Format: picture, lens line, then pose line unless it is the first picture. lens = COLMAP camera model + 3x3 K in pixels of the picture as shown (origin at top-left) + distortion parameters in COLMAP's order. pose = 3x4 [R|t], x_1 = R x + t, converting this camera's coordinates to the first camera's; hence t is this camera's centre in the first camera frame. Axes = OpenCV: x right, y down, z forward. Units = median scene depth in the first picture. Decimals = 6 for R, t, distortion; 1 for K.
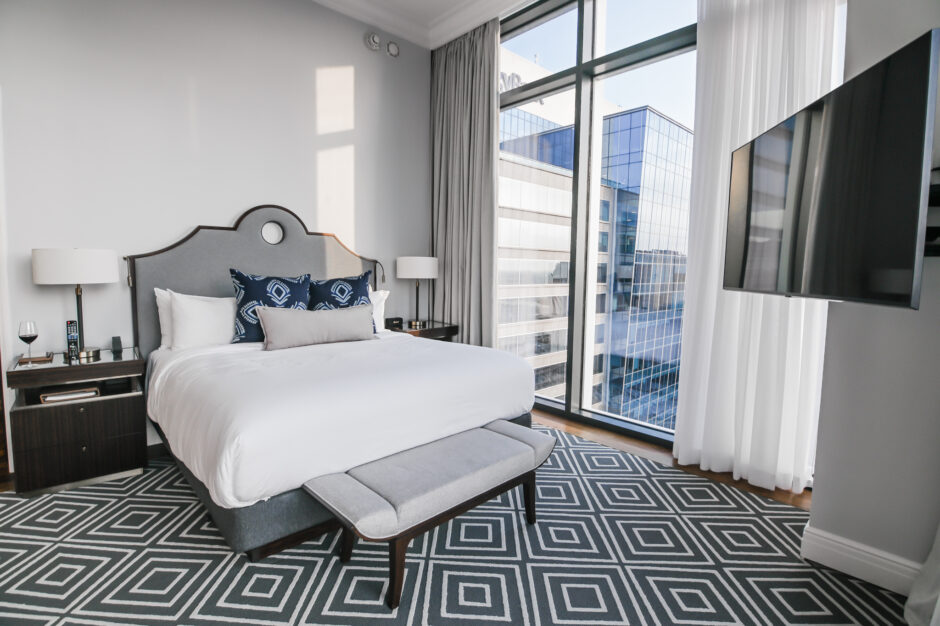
lens RADIAL K [[428.3, 0, 473.5], [0, 428.3, 265.2], [0, 0, 1]] dist [-0.000128, -0.006390]
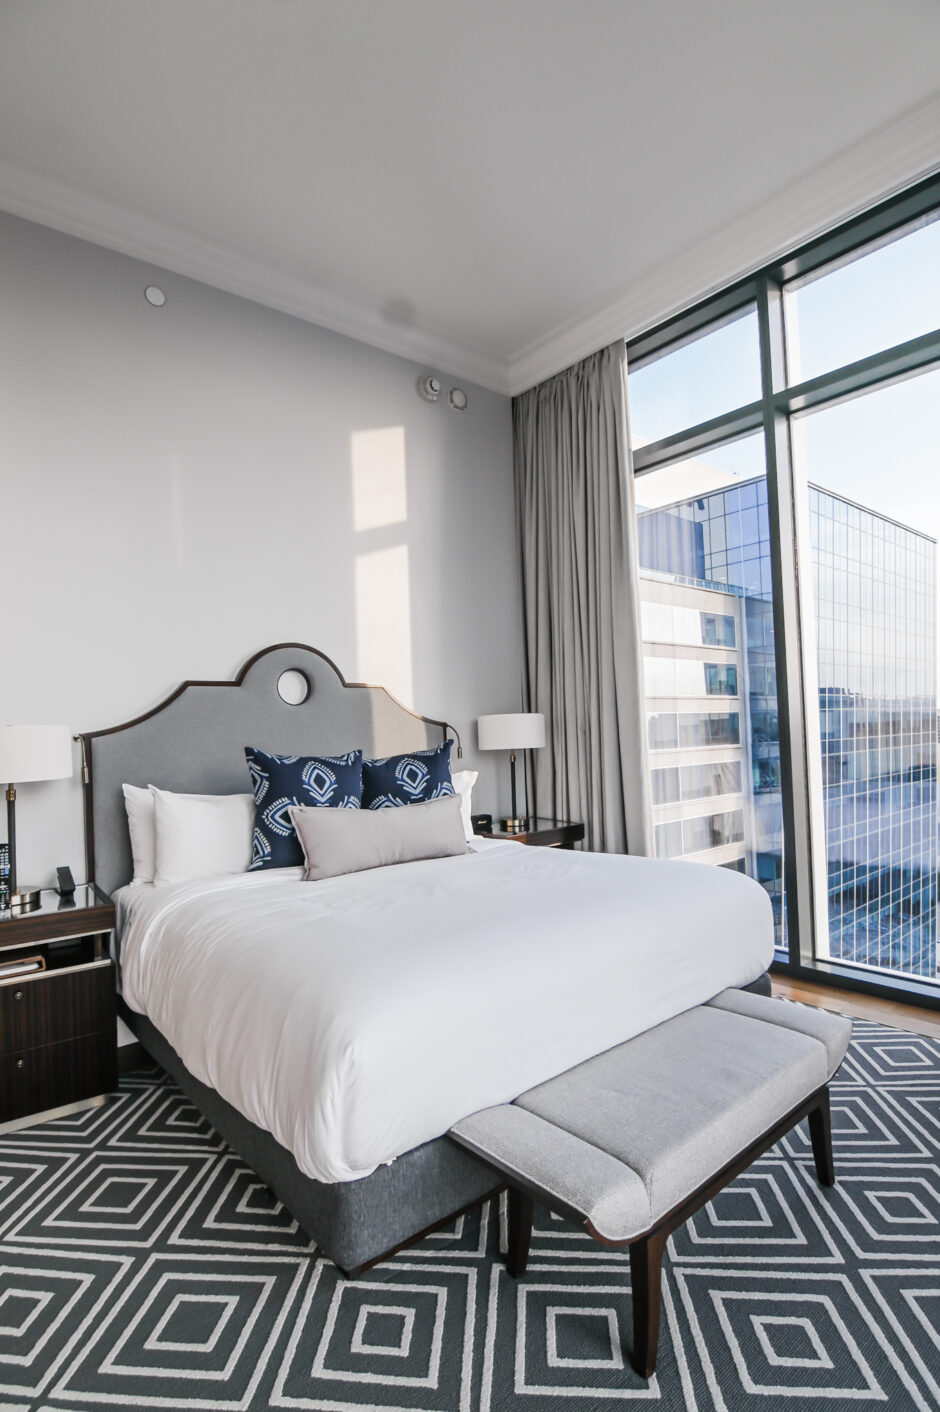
lens RADIAL K [[643.4, 0, 462.6], [0, 643.4, 665.9], [0, 0, 1]] dist [-0.000128, -0.006390]
pose [[0.997725, -0.054082, -0.040253, -0.207066], [0.049895, 0.993875, -0.098602, -0.000804], [0.045339, 0.096369, 0.994312, 0.077304]]
